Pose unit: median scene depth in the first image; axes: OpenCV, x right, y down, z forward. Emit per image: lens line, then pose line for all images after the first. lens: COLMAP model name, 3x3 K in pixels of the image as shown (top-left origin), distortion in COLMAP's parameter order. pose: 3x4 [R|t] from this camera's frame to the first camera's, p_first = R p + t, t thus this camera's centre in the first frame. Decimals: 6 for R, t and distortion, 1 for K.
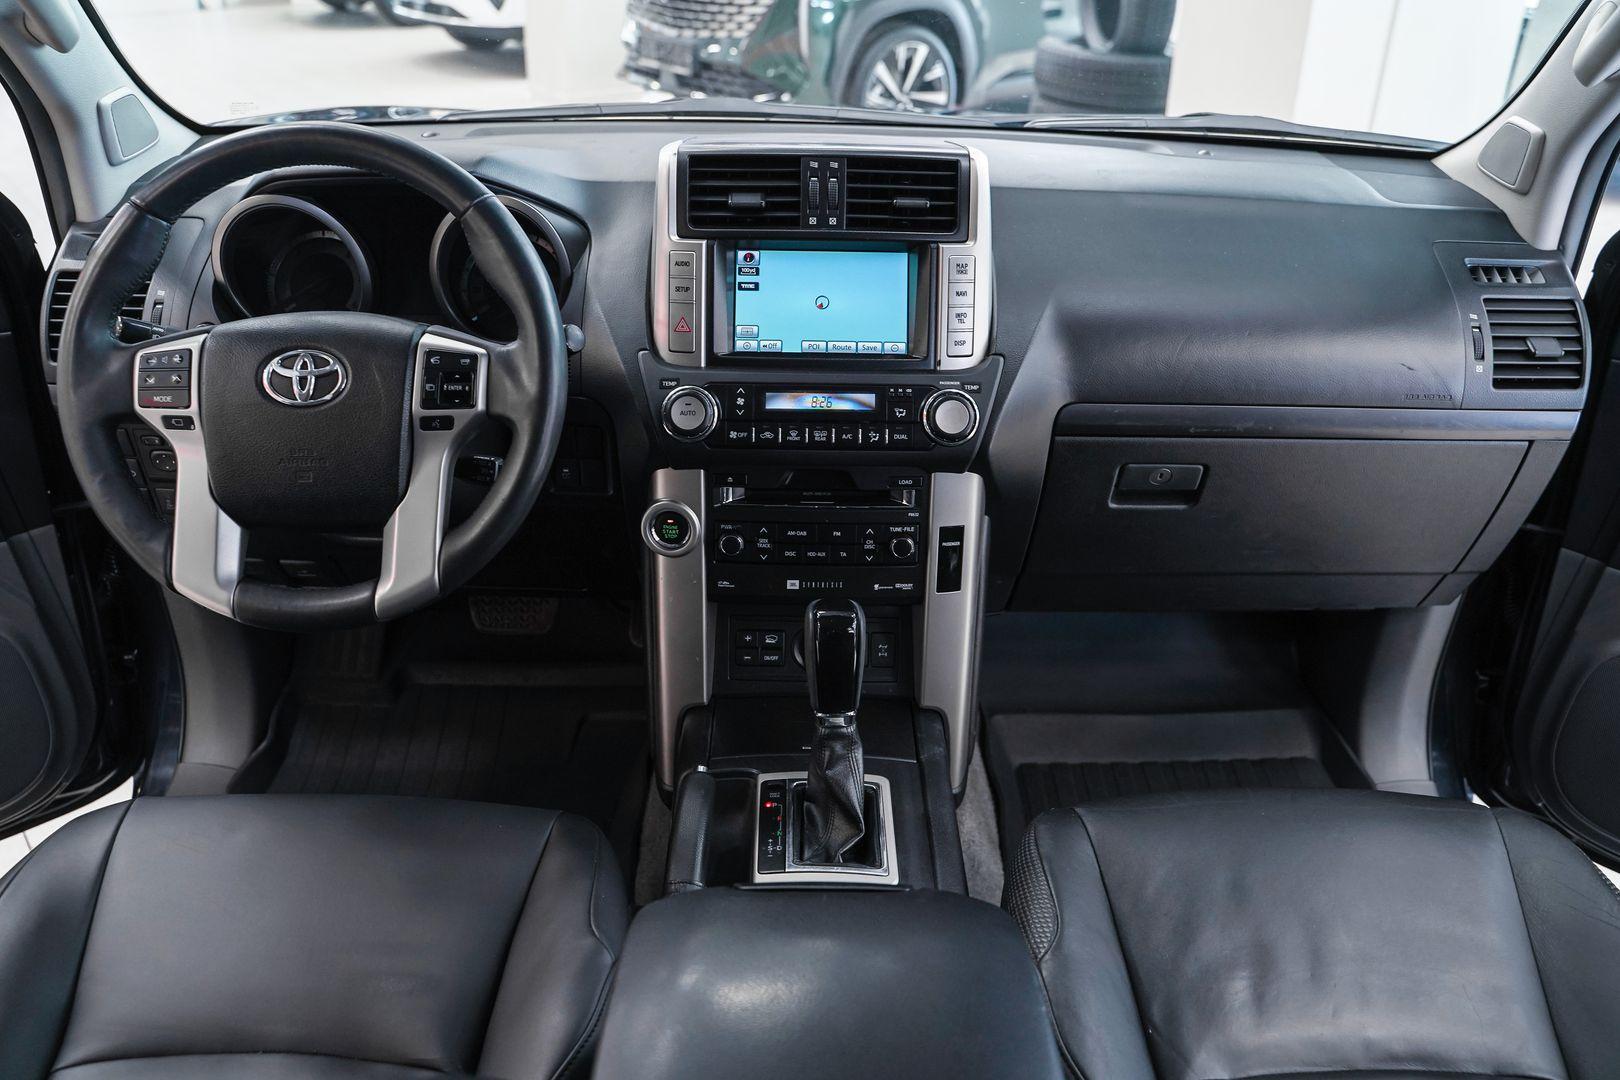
lens RADIAL K [[1327.7, 0, 810.0], [0, 1327.7, 540.0], [0, 0, 1]] dist [-0.114566, 0.091350]
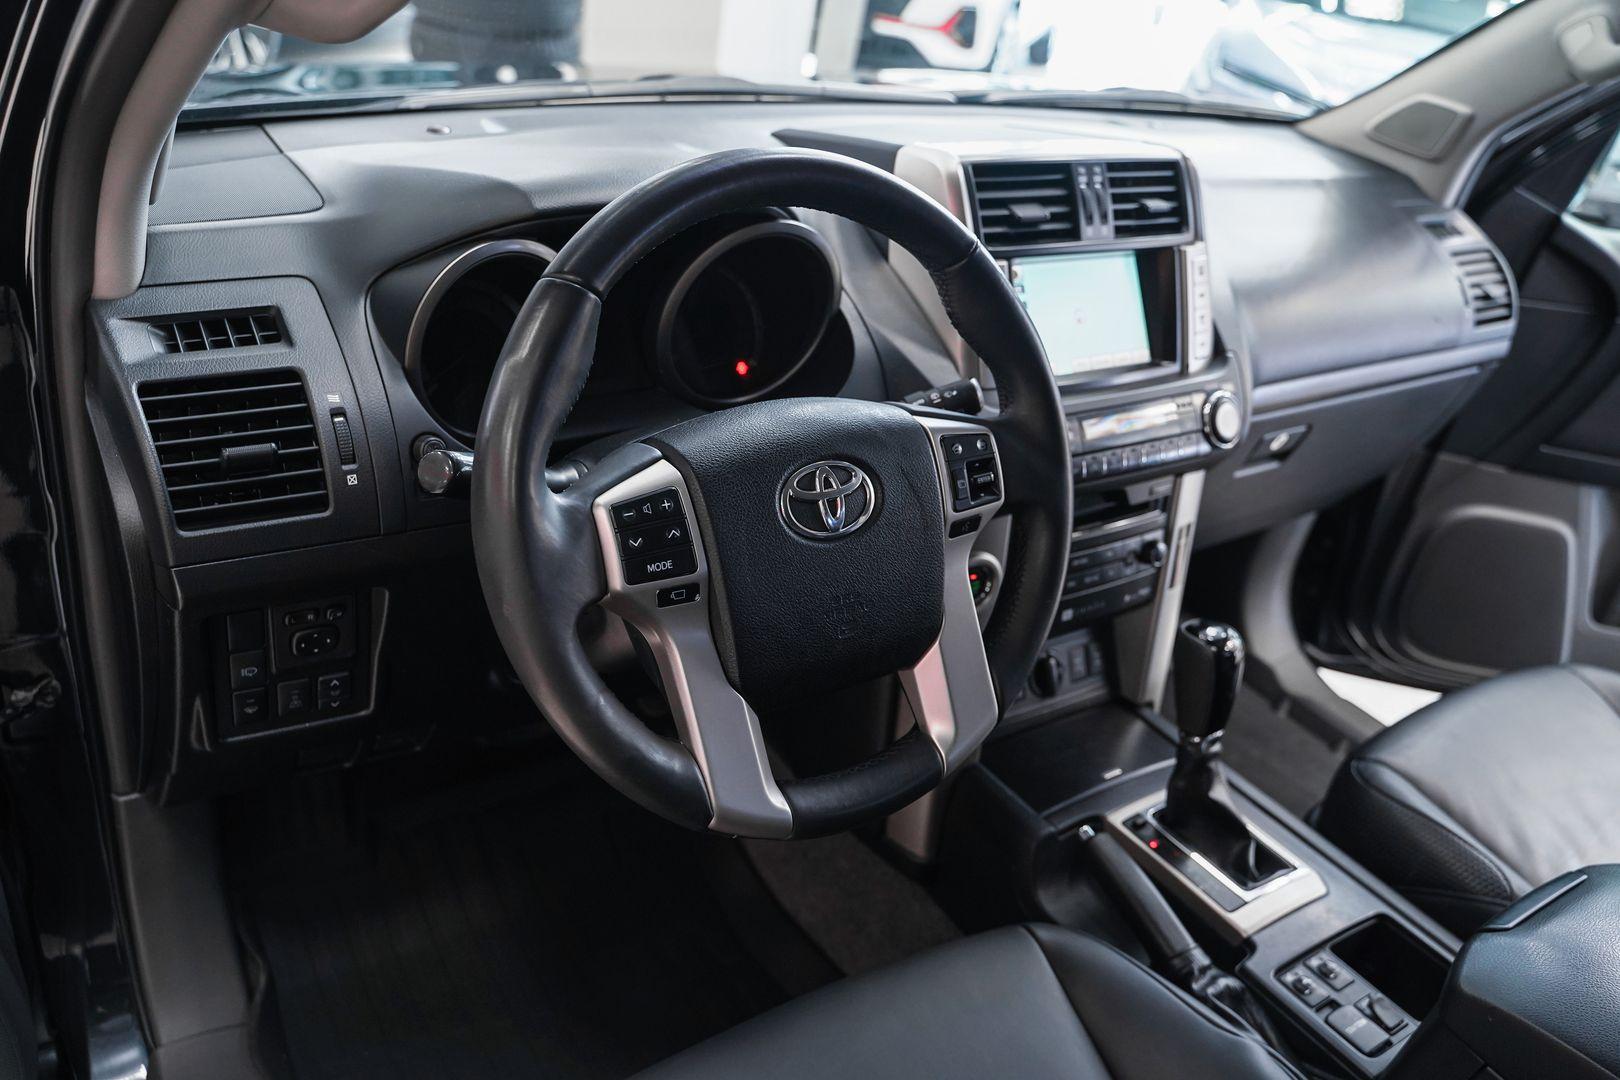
lens RADIAL K [[1327.7, 0, 810.0], [0, 1327.7, 540.0], [0, 0, 1]] dist [-0.114566, 0.091350]
pose [[0.832467, -0.192299, 0.519633, -0.682889], [0.160149, 0.981321, 0.106591, -0.158557], [-0.530425, -0.005515, 0.847714, 0.318597]]
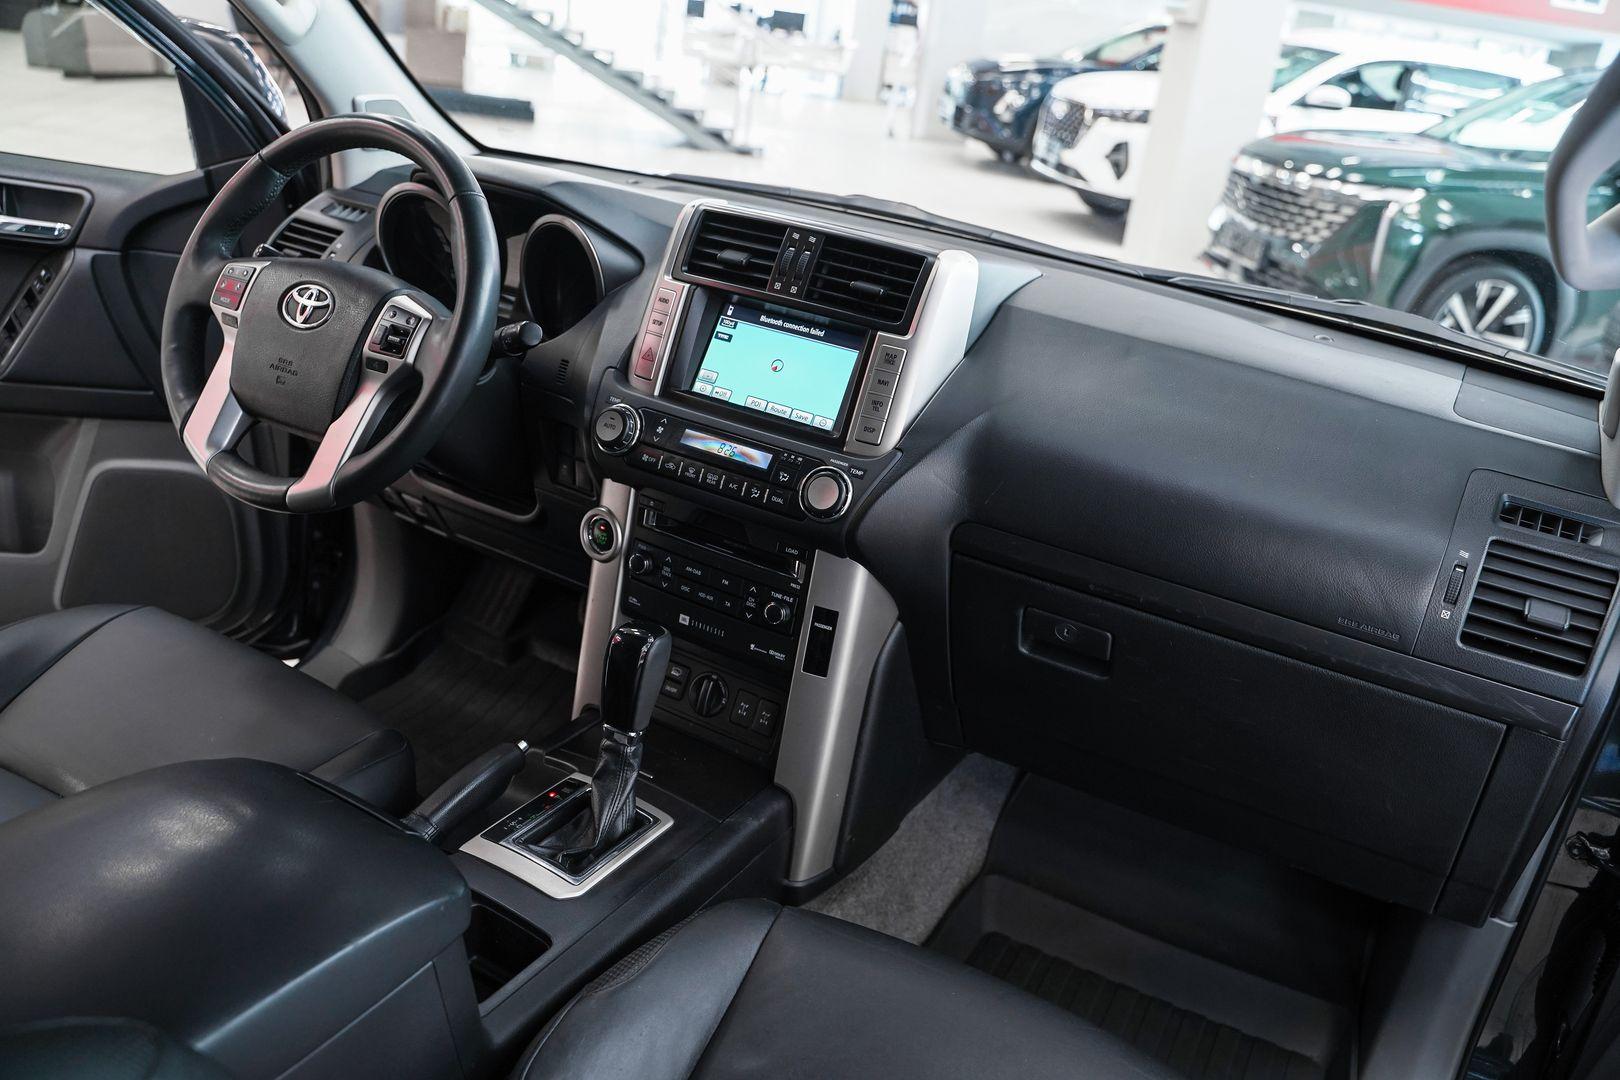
lens RADIAL K [[1308.0, 0, 810.0], [0, 1308.0, 540.0], [0, 0, 1]] dist [-0.114781, 0.095355]
pose [[0.862133, 0.271579, -0.427752, 0.524476], [-0.322530, 0.945242, -0.049926, -0.006485], [0.390771, 0.181006, 0.902516, 0.107613]]
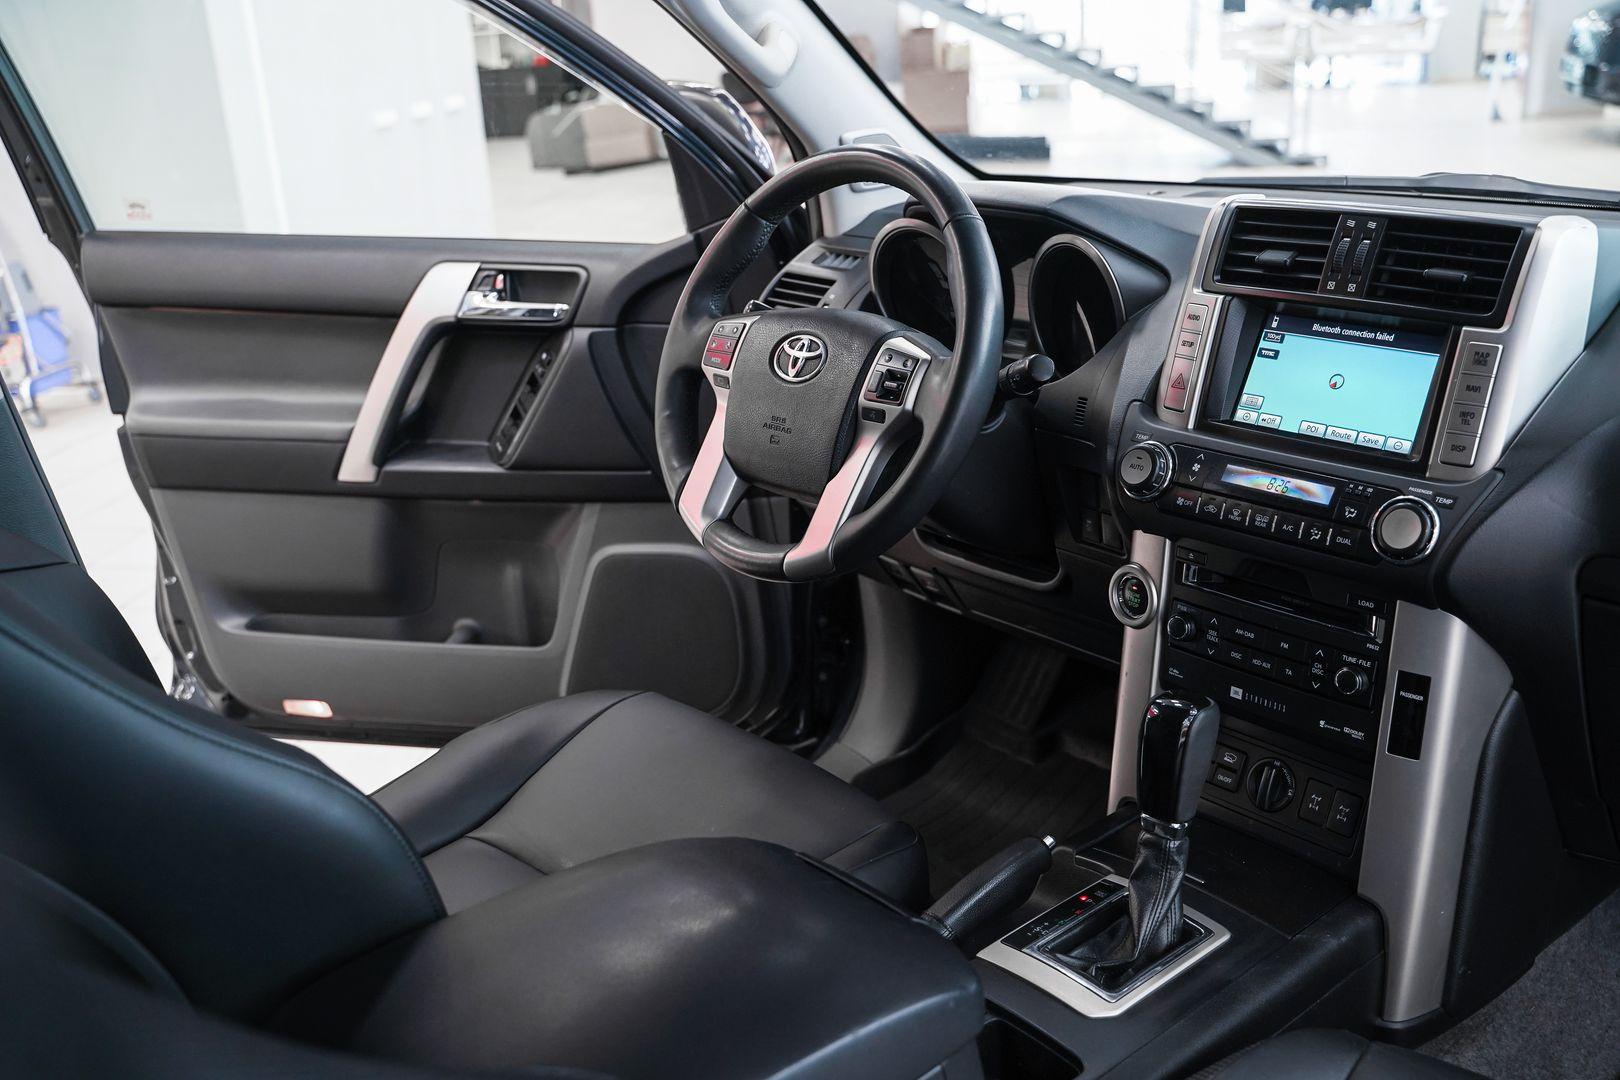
lens RADIAL K [[1537.8, 0, 810.0], [0, 1537.8, 540.0], [0, 0, 1]] dist [-0.087018, 0.133479]
pose [[0.649241, 0.202960, -0.733003, 0.551823], [-0.294271, 0.955714, 0.003982, 0.017050], [0.701350, 0.213116, 0.680213, 0.106772]]
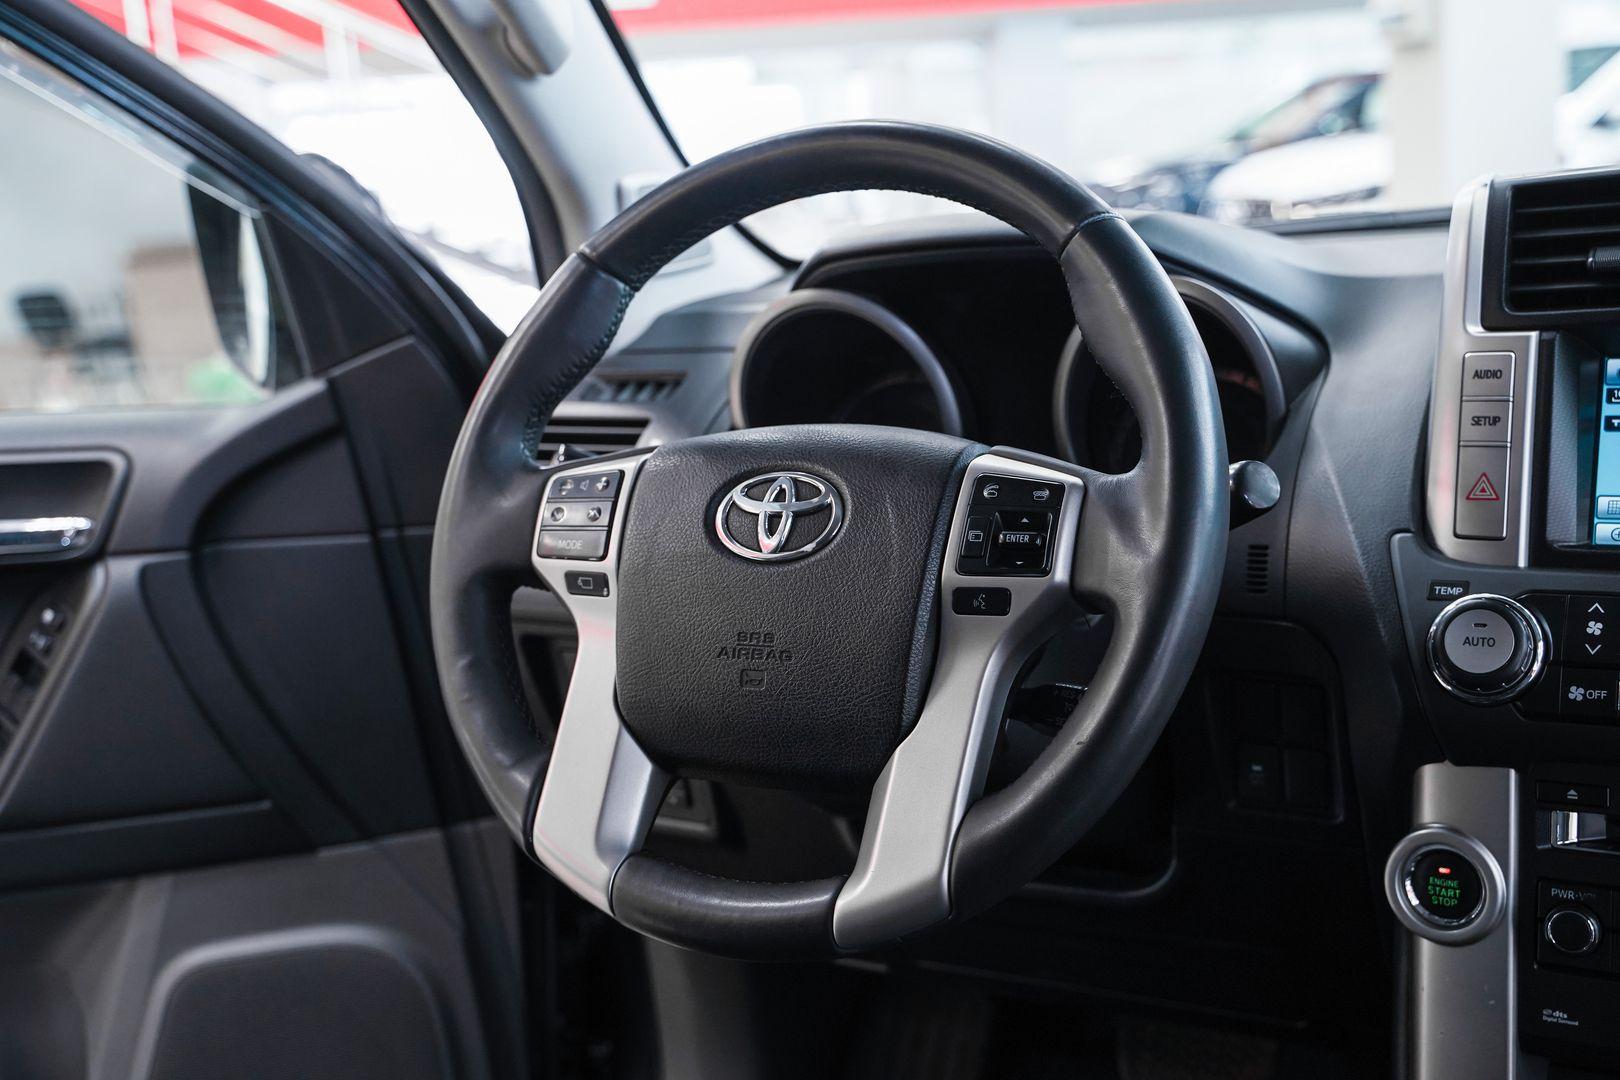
lens RADIAL K [[1870.4, 0, 807.2], [0, 1870.4, 522.0], [0, 0, 1]] dist [0.022094, 0.025048]
pose [[0.873859, 0.007149, -0.486126, 0.031727], [-0.145164, 0.958118, -0.246856, 0.074135], [0.464001, 0.286285, 0.838298, 0.255526]]
